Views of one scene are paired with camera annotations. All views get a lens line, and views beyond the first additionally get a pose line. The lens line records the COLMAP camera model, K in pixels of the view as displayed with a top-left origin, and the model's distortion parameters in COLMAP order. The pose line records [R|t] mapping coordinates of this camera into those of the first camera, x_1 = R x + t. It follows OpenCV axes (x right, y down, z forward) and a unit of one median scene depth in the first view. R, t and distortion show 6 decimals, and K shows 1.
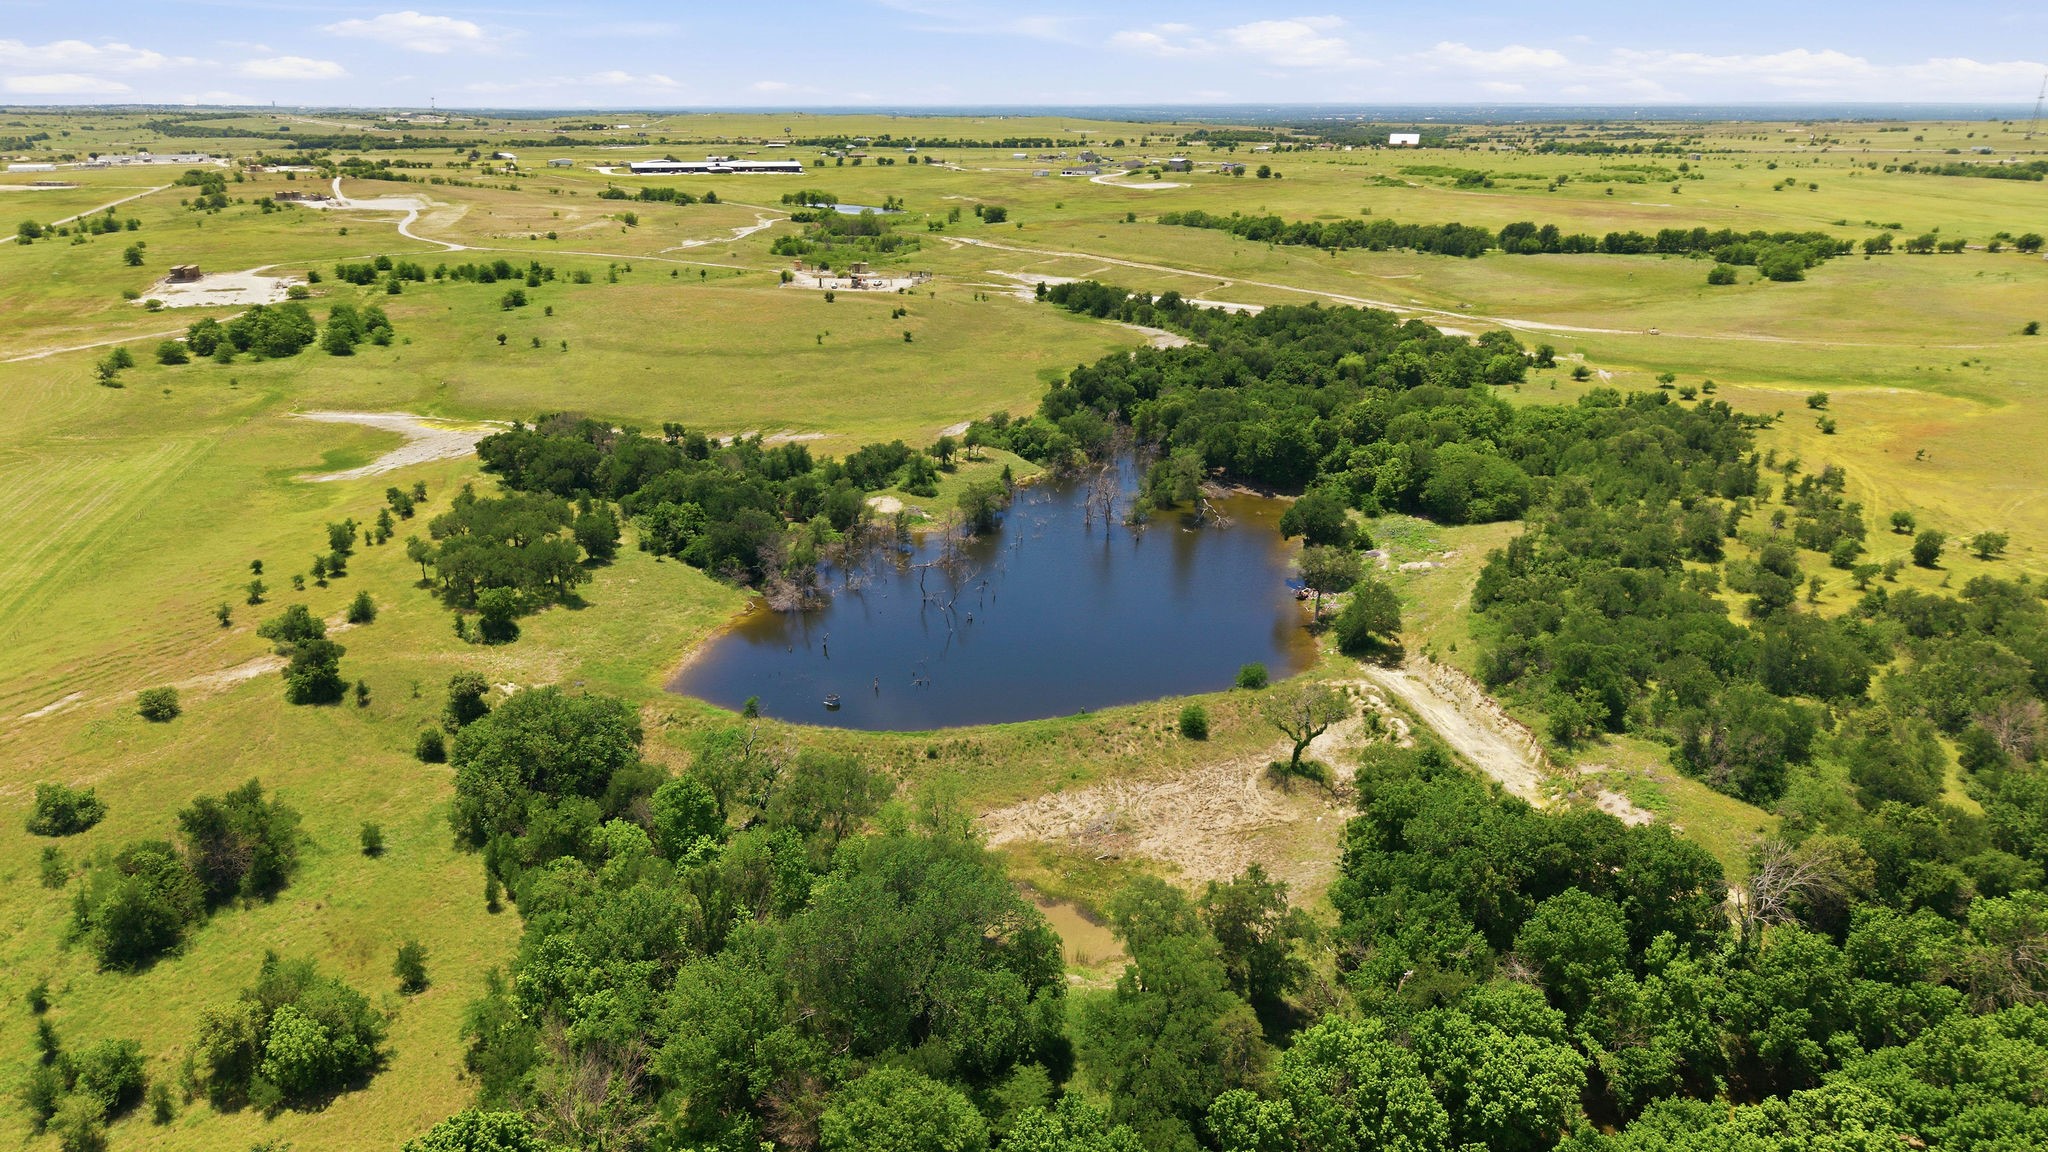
lens RADIAL K [[1393.1, 0, 1015.2], [0, 1393.1, 578.2], [0, 0, 1]] dist [-0.001629, -0.003044]
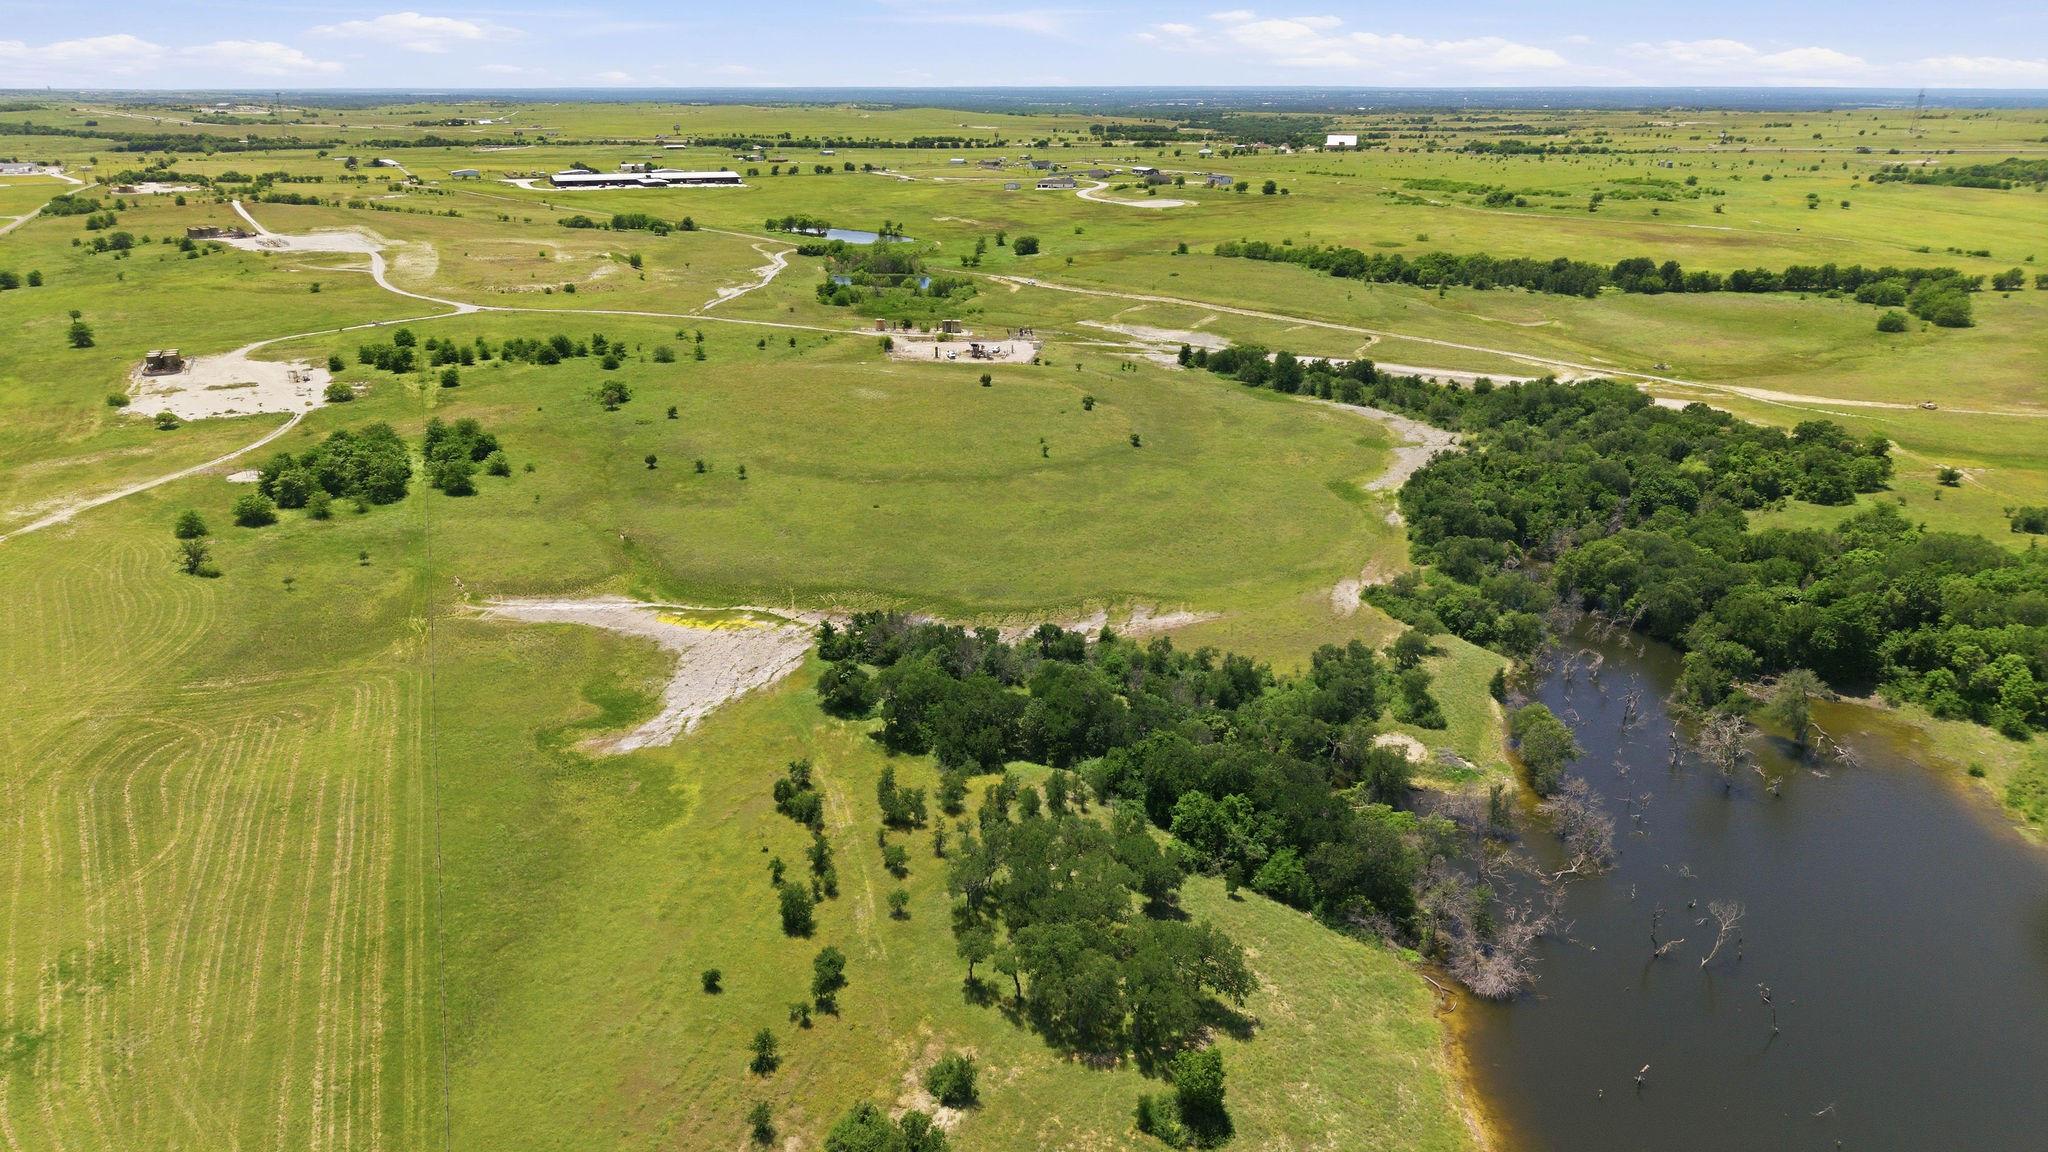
lens RADIAL K [[1378.9, 0, 1024.0], [0, 1378.9, 576.0], [0, 0, 1]] dist [0.014264, -0.026035]
pose [[0.992119, -0.041509, 0.118223, -0.193032], [0.039965, 0.999082, 0.015408, -0.083415], [-0.118754, -0.010562, 0.992868, 0.139329]]
